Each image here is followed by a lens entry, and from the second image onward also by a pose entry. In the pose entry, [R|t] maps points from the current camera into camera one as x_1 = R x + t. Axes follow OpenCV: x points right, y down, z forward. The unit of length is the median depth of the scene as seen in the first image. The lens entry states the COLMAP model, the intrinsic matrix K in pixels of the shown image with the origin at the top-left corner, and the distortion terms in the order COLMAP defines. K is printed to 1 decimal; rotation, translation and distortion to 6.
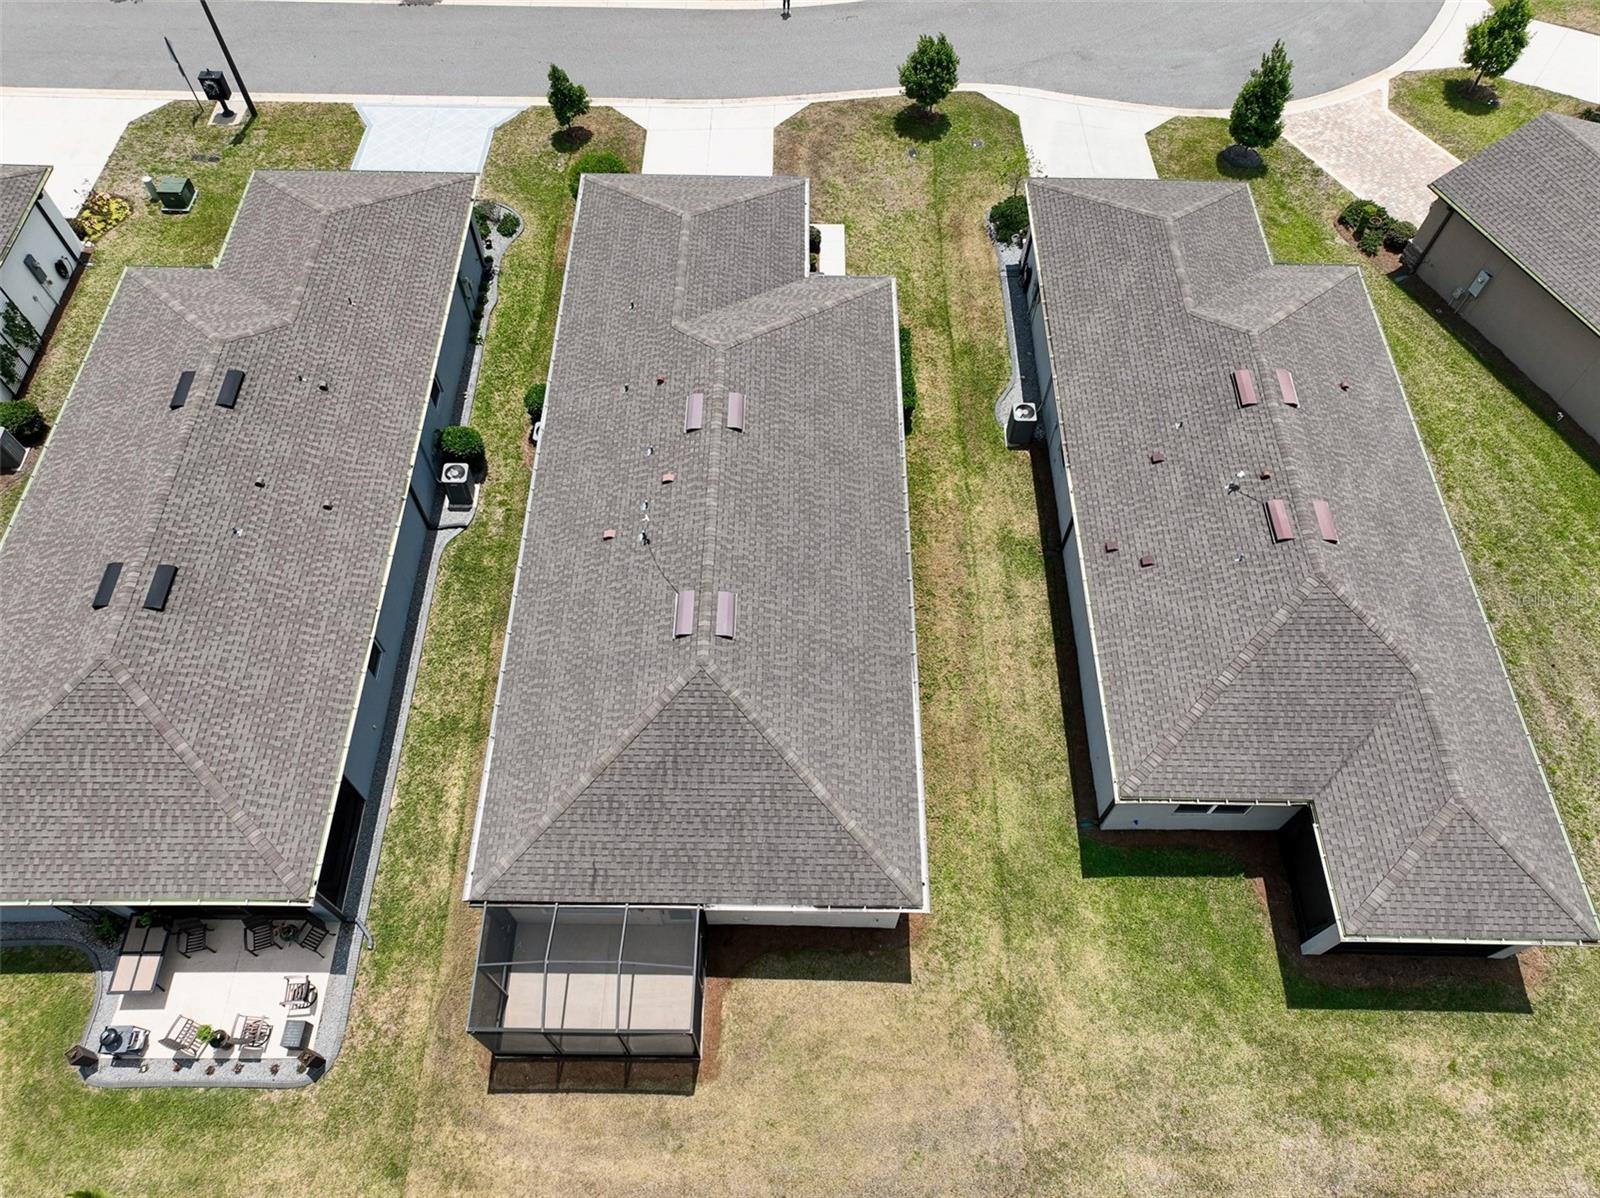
lens RADIAL K [[1125.8, 0, 799.7], [0, 1125.8, 601.7], [0, 0, 1]] dist [-0.000223, 0.016496]
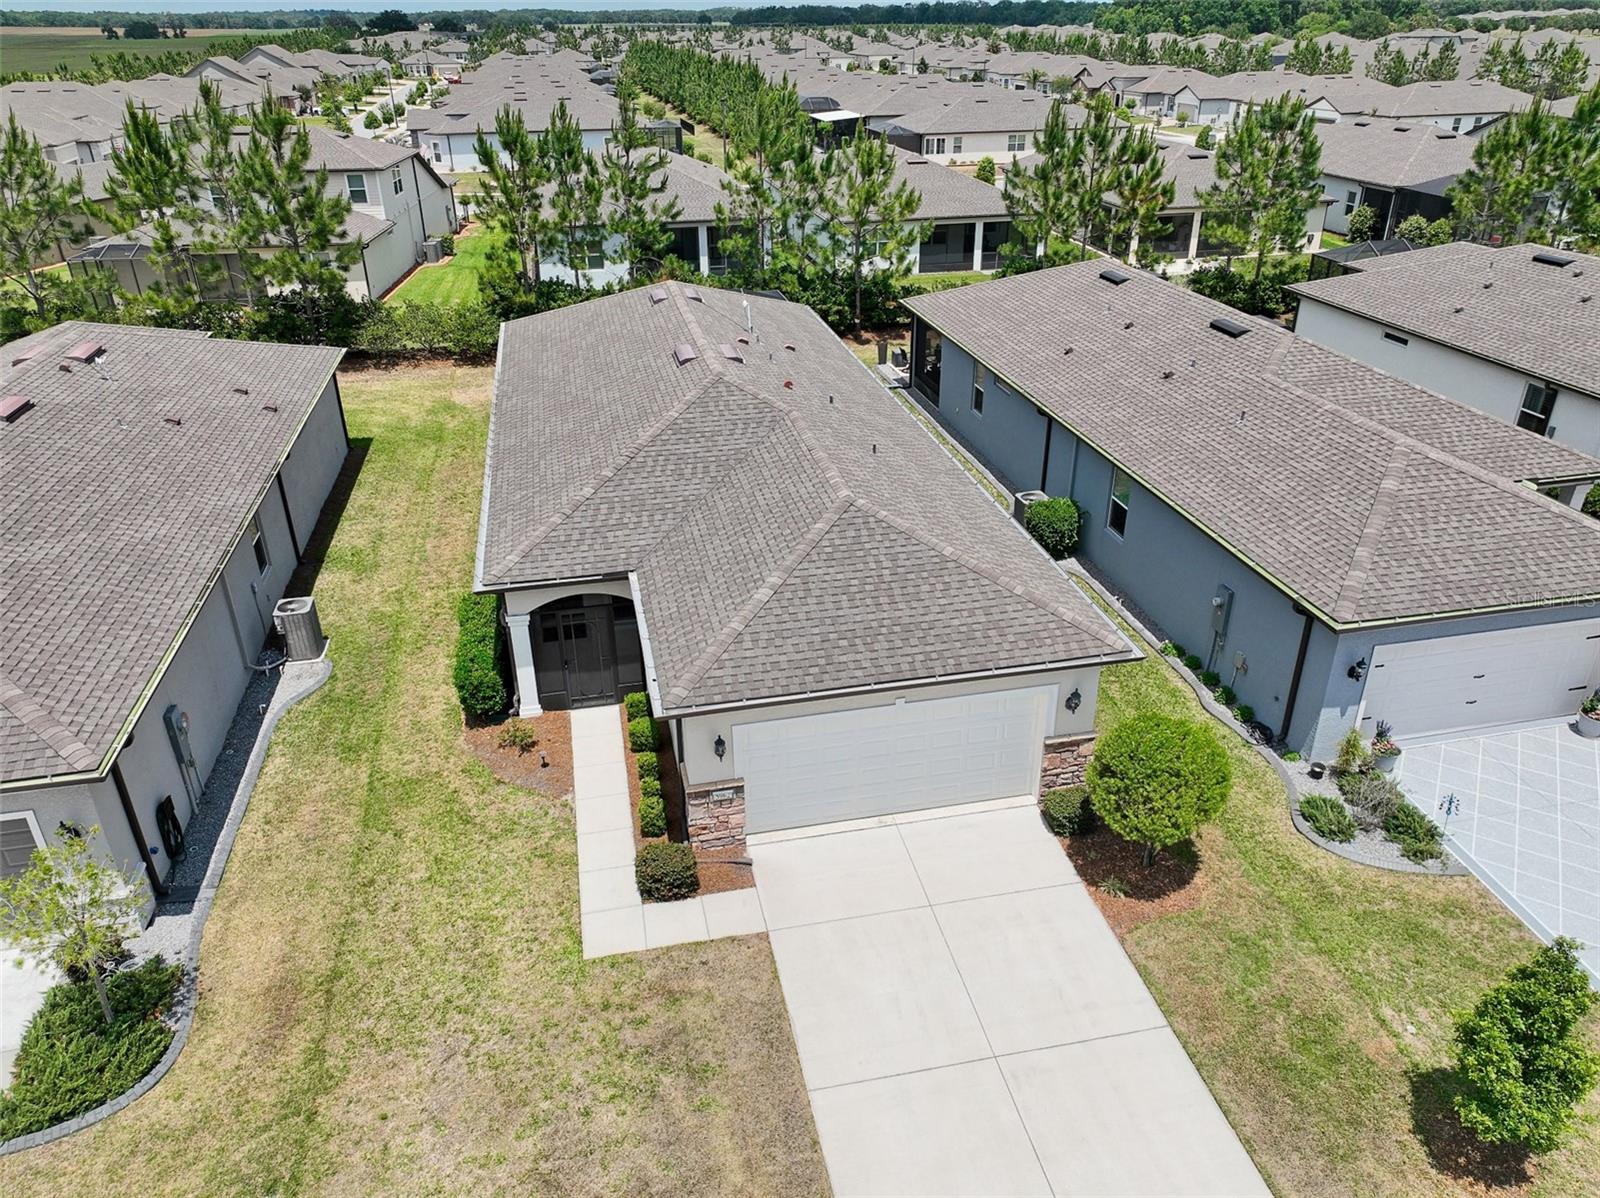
lens RADIAL K [[1125.8, 0, 799.3], [0, 1125.8, 600.4], [0, 0, 1]] dist [-0.000223, 0.016496]
pose [[-0.977027, 0.092154, -0.192163, 0.041877], [-0.185231, 0.078726, 0.979537, -1.023237], [0.105396, 0.992628, -0.059847, 1.251407]]
